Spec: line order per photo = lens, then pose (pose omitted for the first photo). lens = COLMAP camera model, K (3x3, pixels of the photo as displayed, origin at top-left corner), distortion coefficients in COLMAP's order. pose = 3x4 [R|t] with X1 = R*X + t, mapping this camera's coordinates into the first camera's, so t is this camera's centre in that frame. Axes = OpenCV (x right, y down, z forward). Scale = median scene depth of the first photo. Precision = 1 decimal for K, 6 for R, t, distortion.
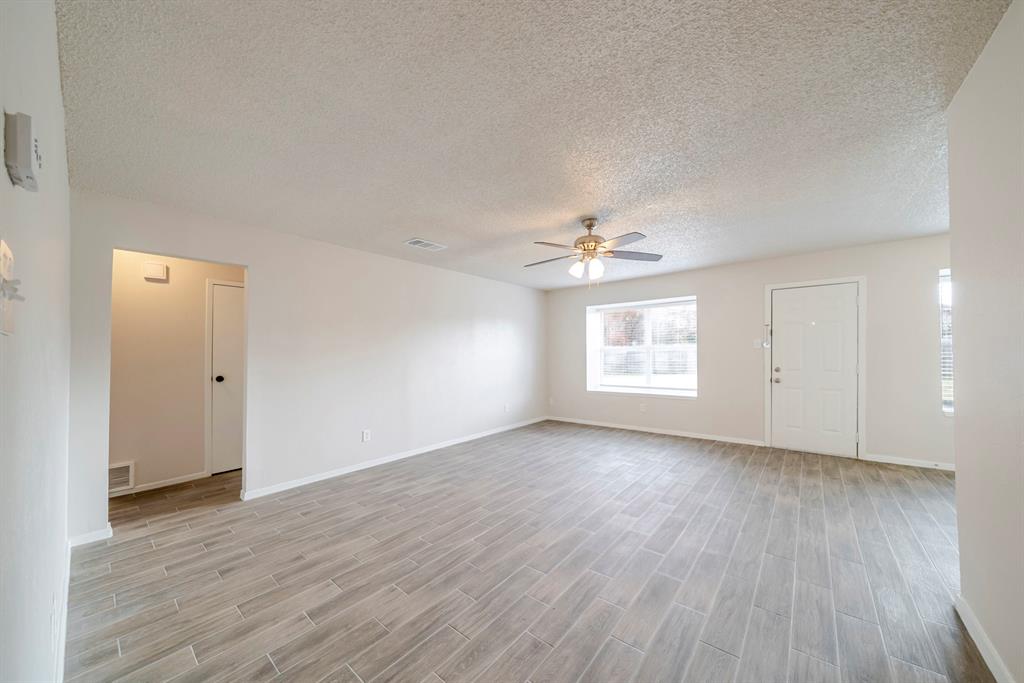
lens RADIAL K [[354.1, 0, 512.2], [0, 354.1, 353.5], [0, 0, 1]] dist [-0.000816, -0.000043]
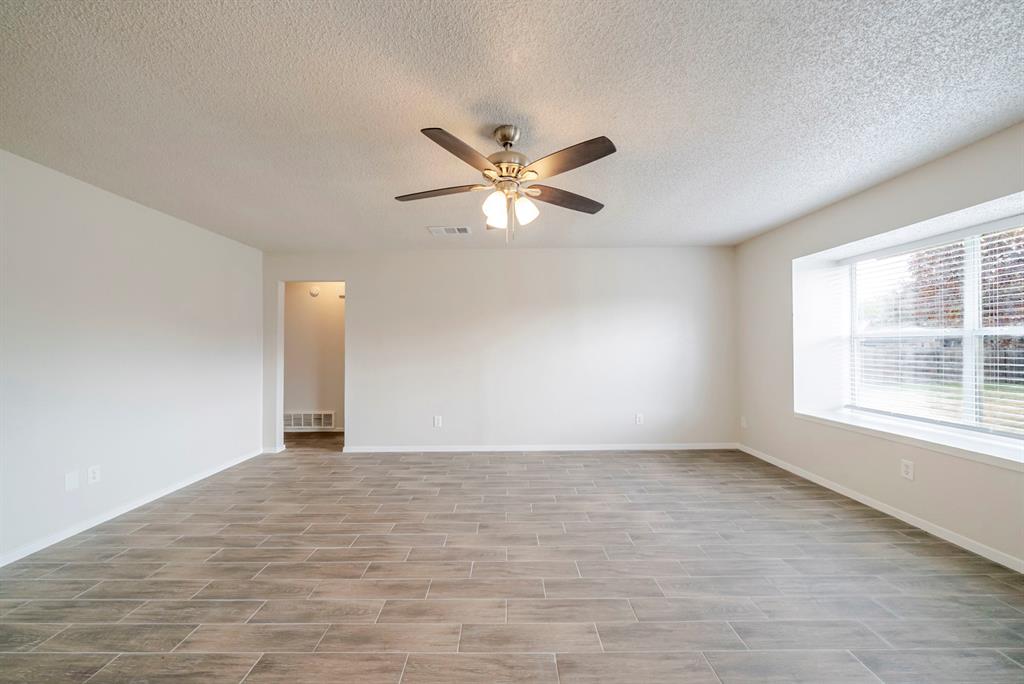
lens RADIAL K [[355.6, 0, 508.5], [0, 355.6, 345.7], [0, 0, 1]] dist [-0.003568, -0.000042]
pose [[0.640125, 0.005970, -0.768247, 0.698715], [-0.000110, 0.999971, 0.007679, -0.007037], [0.768271, -0.004831, 0.640107, 0.606708]]
